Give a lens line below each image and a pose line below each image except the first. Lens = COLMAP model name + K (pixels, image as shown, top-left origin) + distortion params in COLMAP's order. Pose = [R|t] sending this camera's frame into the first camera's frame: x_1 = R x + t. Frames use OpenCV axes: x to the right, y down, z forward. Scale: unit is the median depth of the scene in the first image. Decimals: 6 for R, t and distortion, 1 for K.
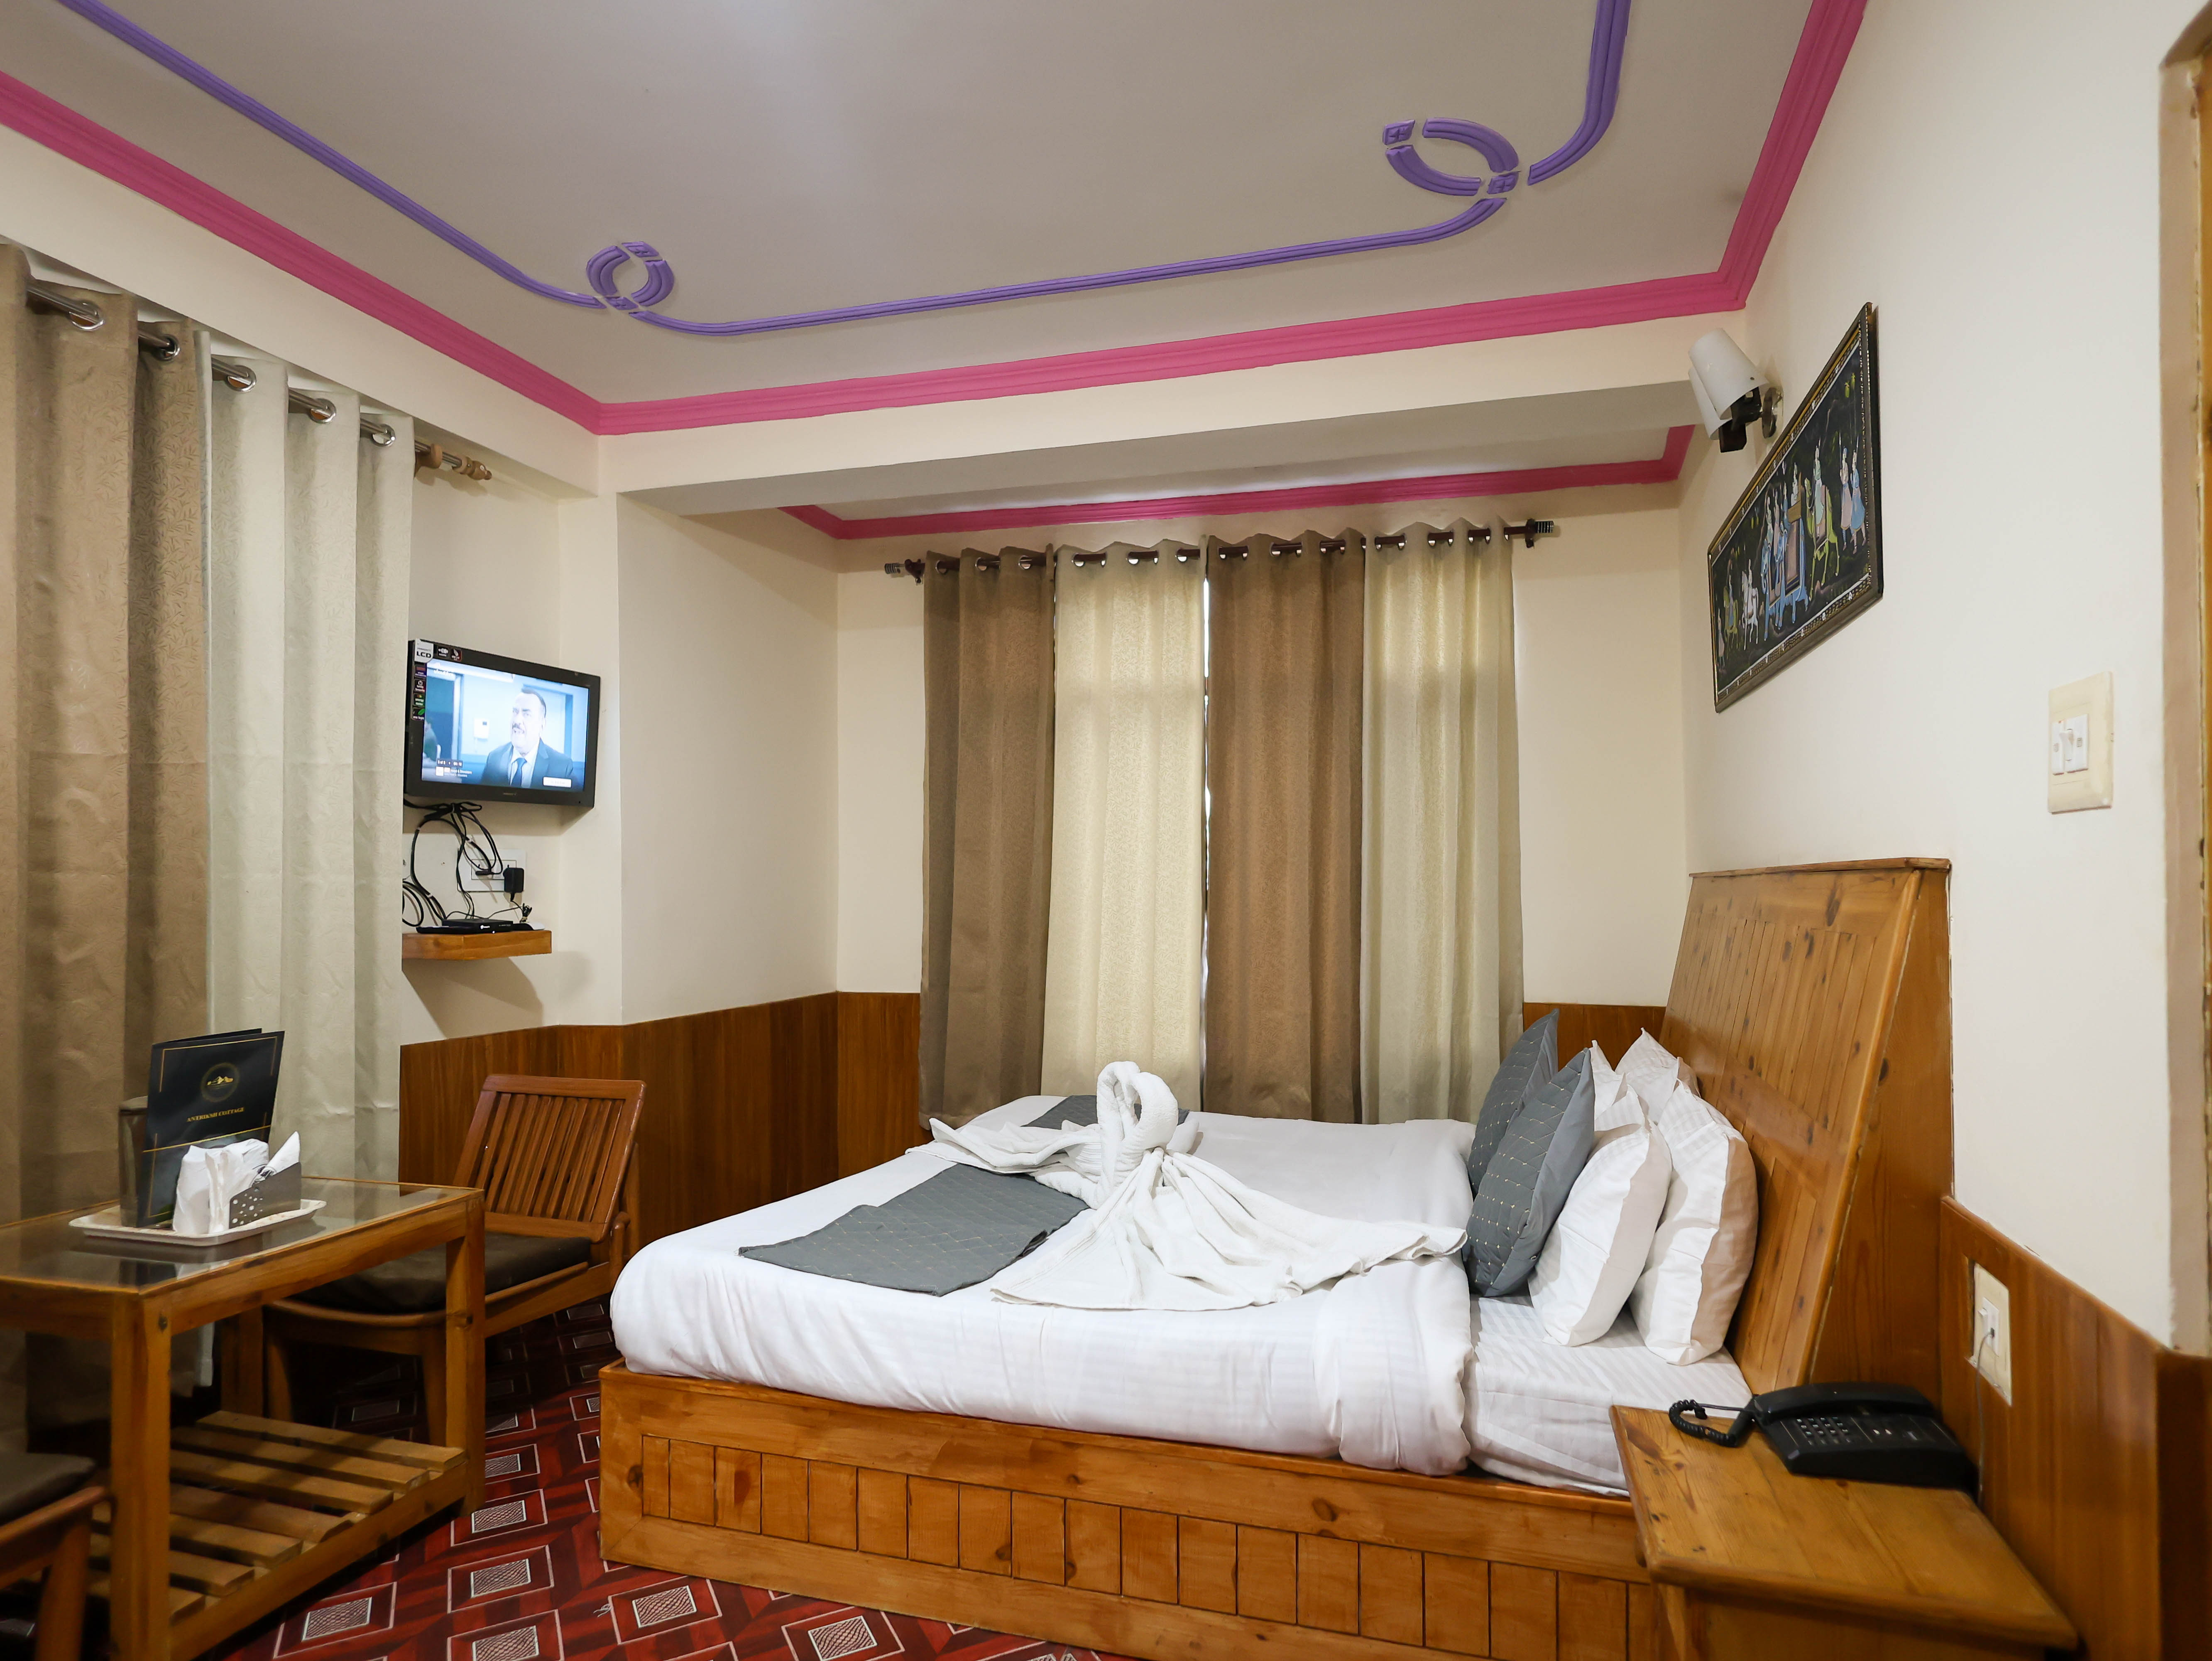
lens RADIAL K [[1212.3, 0, 1150.1], [0, 1212.3, 866.9], [0, 0, 1]] dist [0.000853, 0.001591]
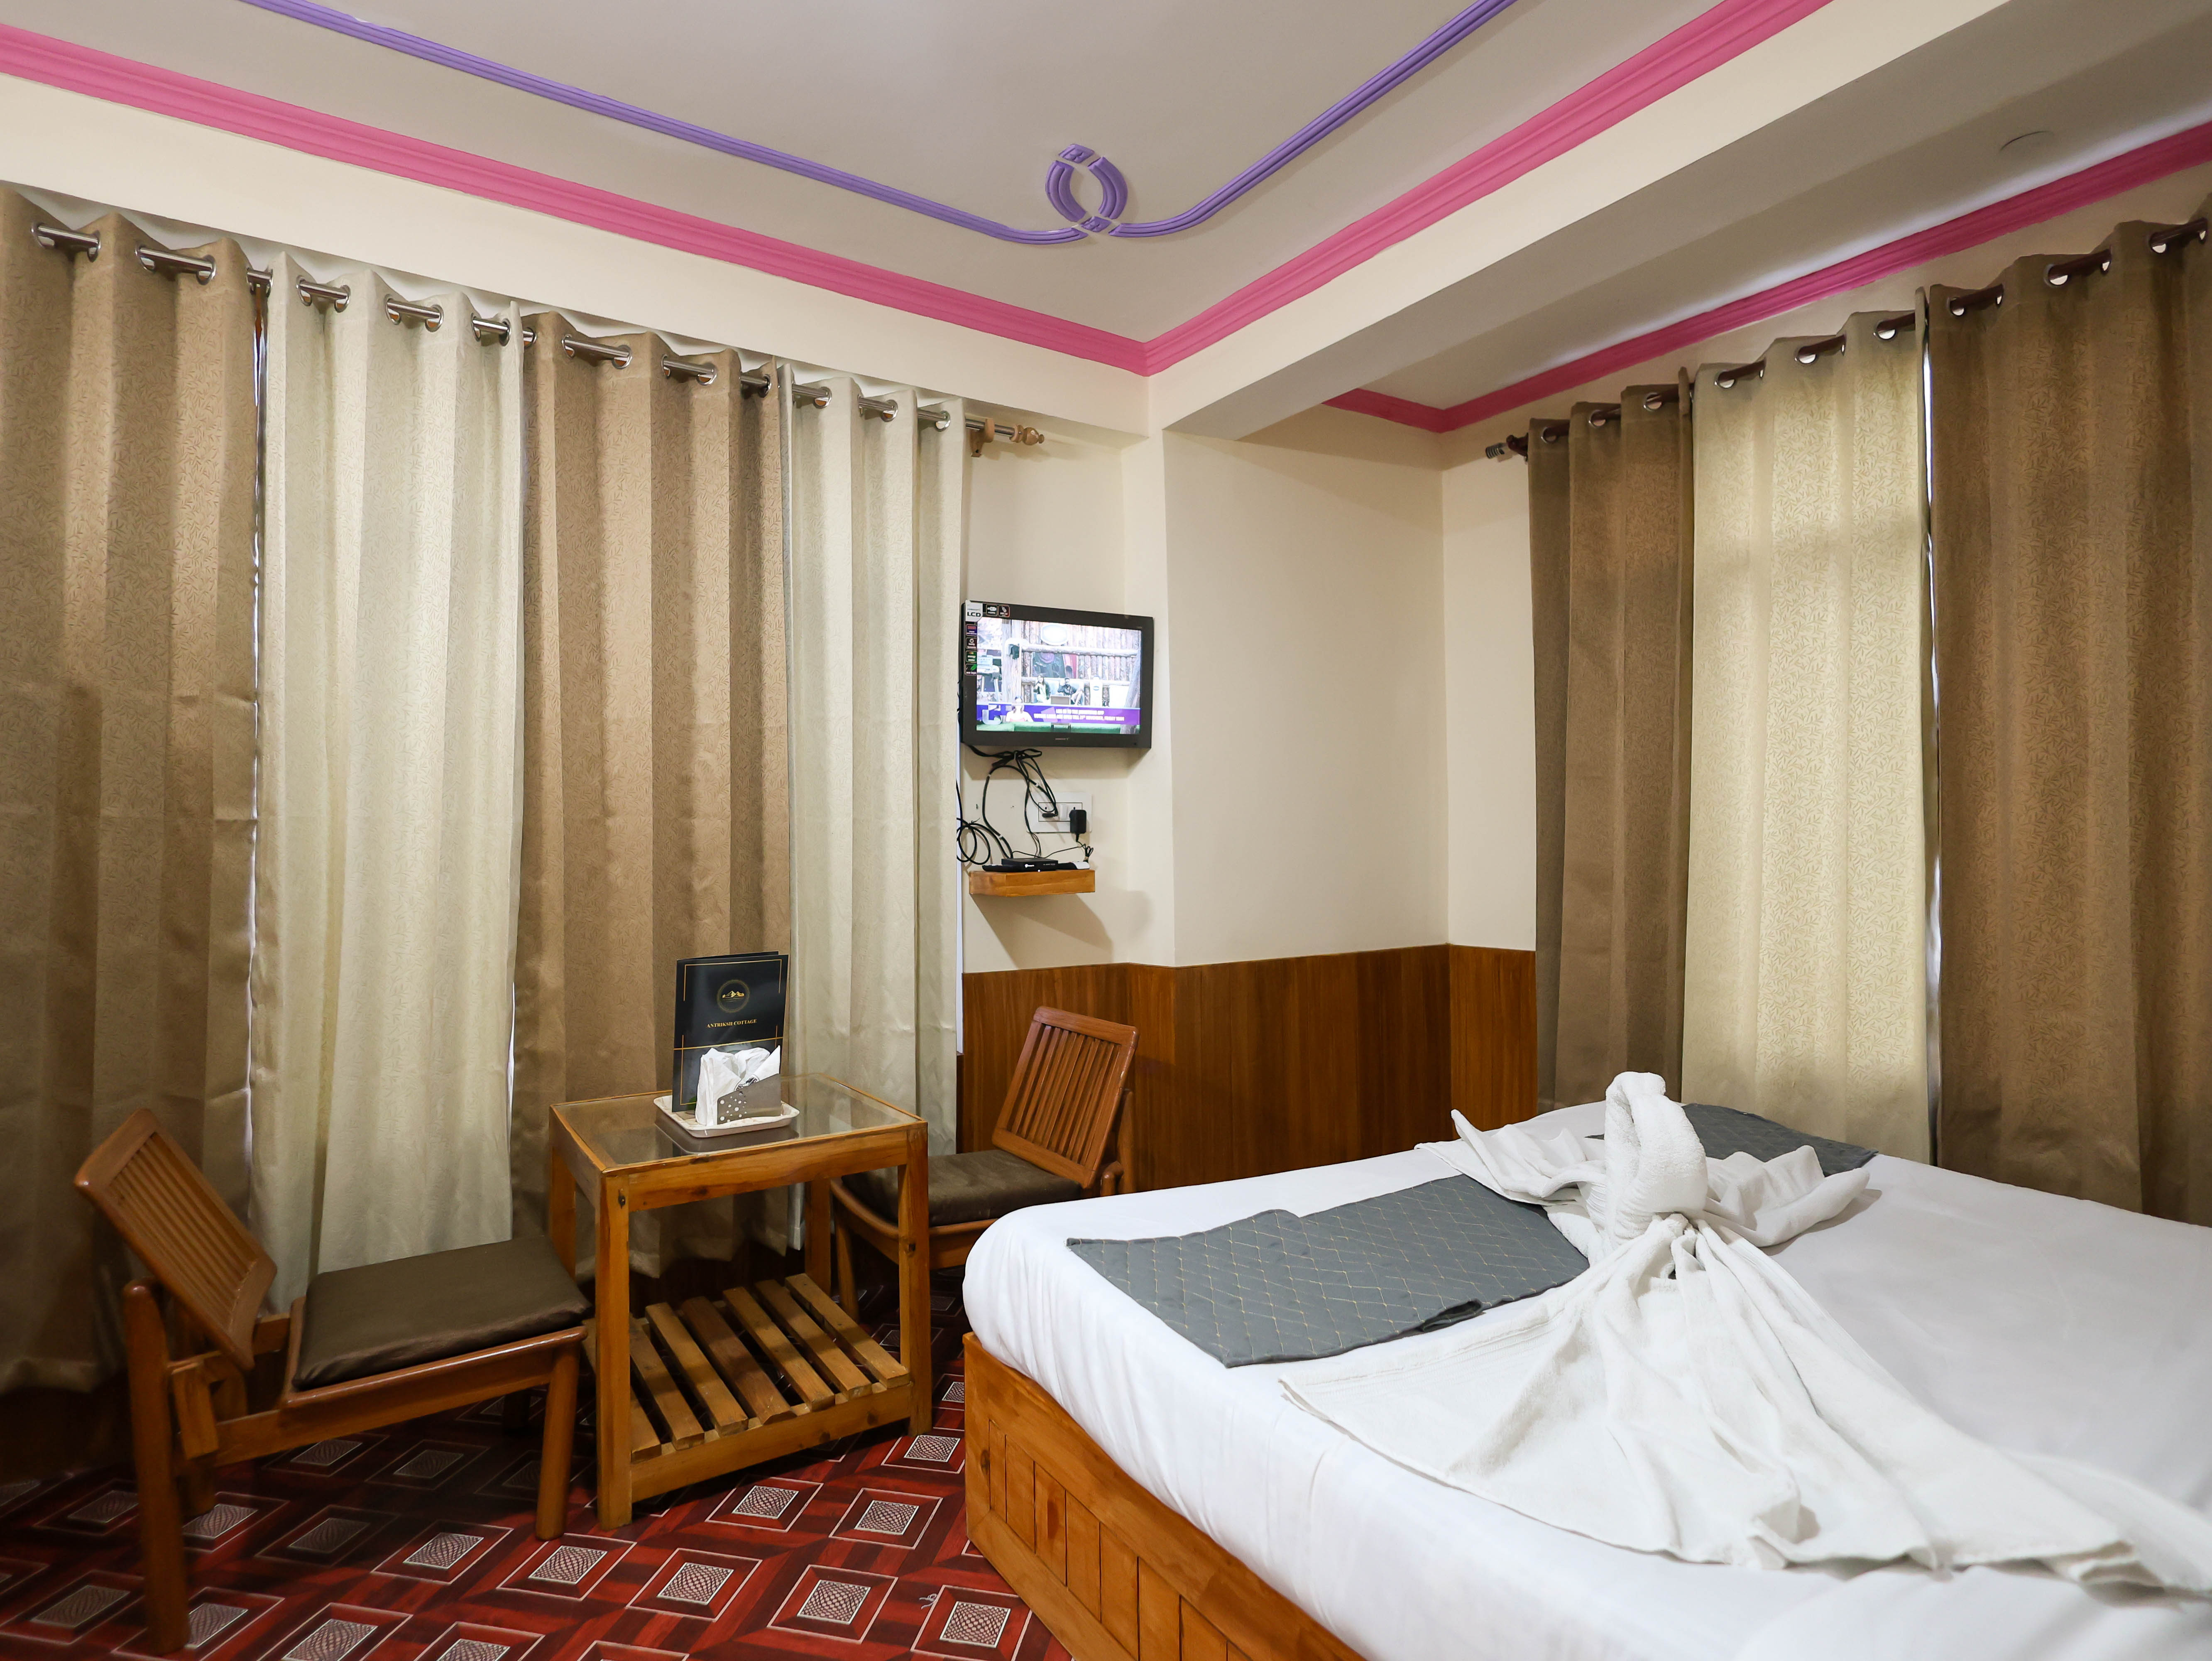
lens RADIAL K [[1159.9, 0, 1095.4], [0, 1159.9, 819.4], [0, 0, 1]] dist [-0.000254, 0.001069]
pose [[0.745655, -0.018239, -0.666082, 0.163862], [0.020835, 0.999775, -0.004052, 0.014467], [0.666006, -0.010856, 0.745867, 0.285366]]
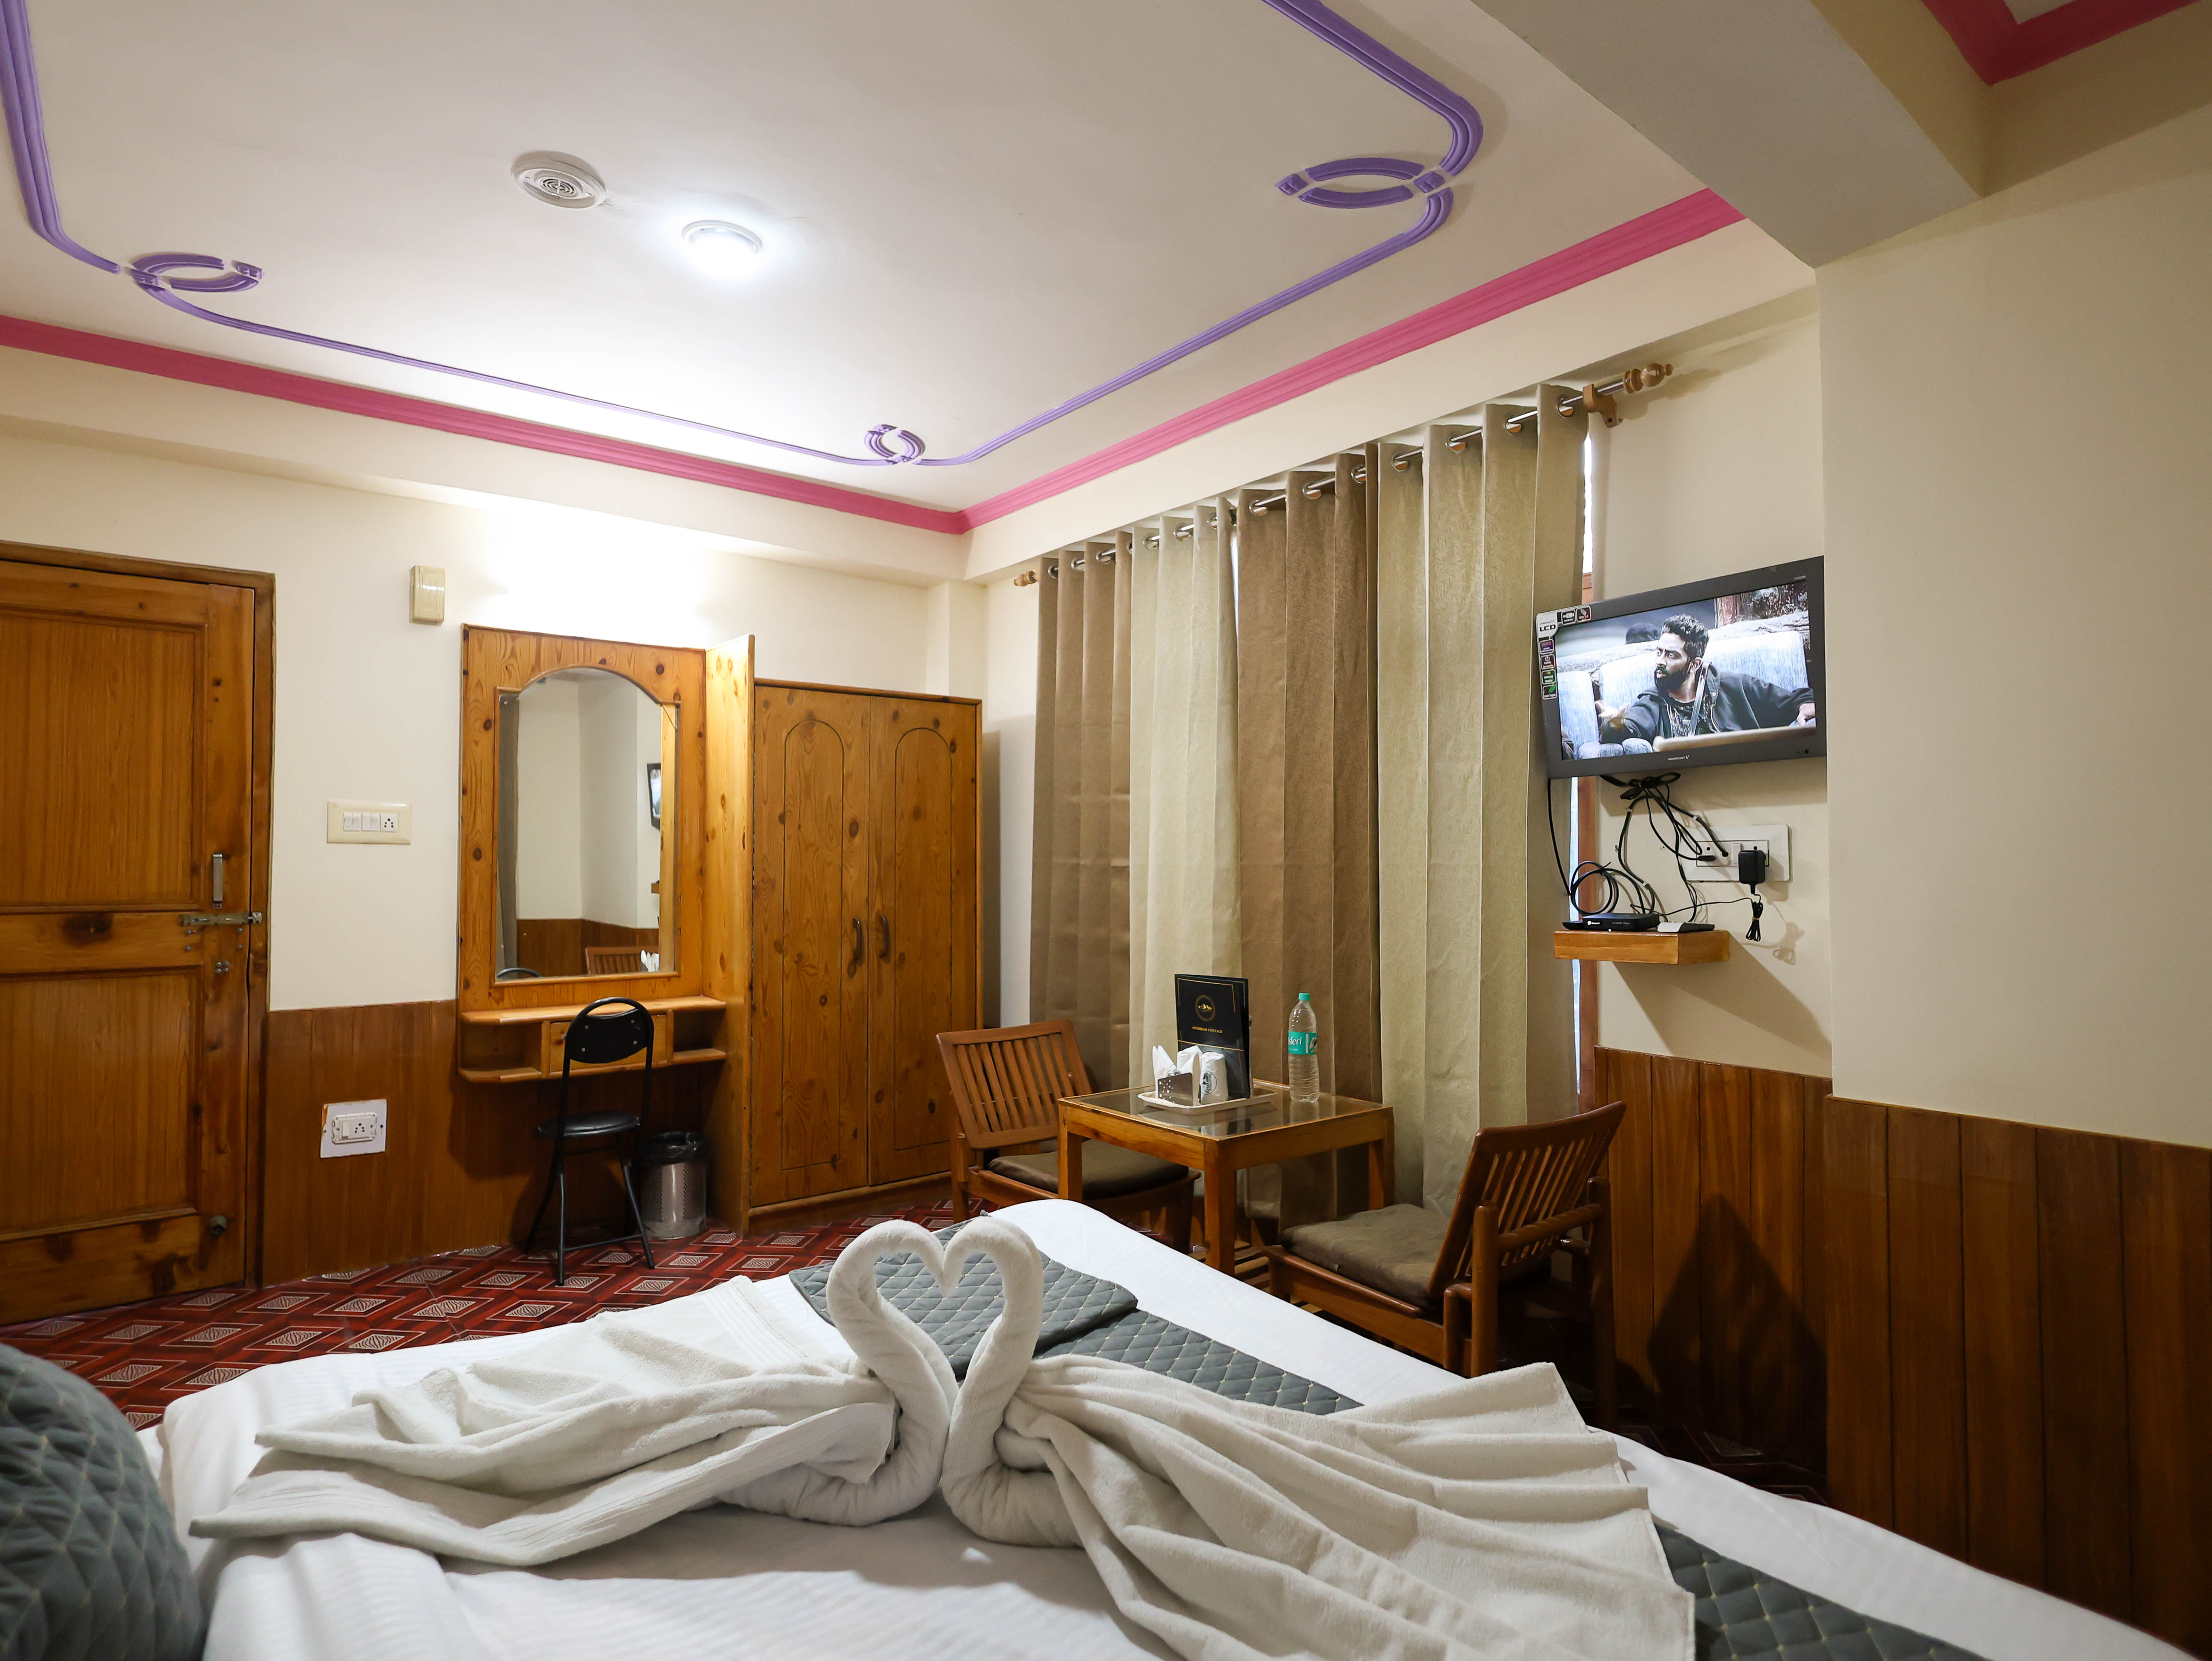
lens RADIAL K [[1159.9, 0, 1095.4], [0, 1159.9, 819.4], [0, 0, 1]] dist [-0.000254, 0.001069]
pose [[-0.587678, -0.034950, -0.808339, 0.315608], [0.011119, 0.998623, -0.051261, 0.015008], [0.809018, -0.039113, -0.586481, 1.179742]]
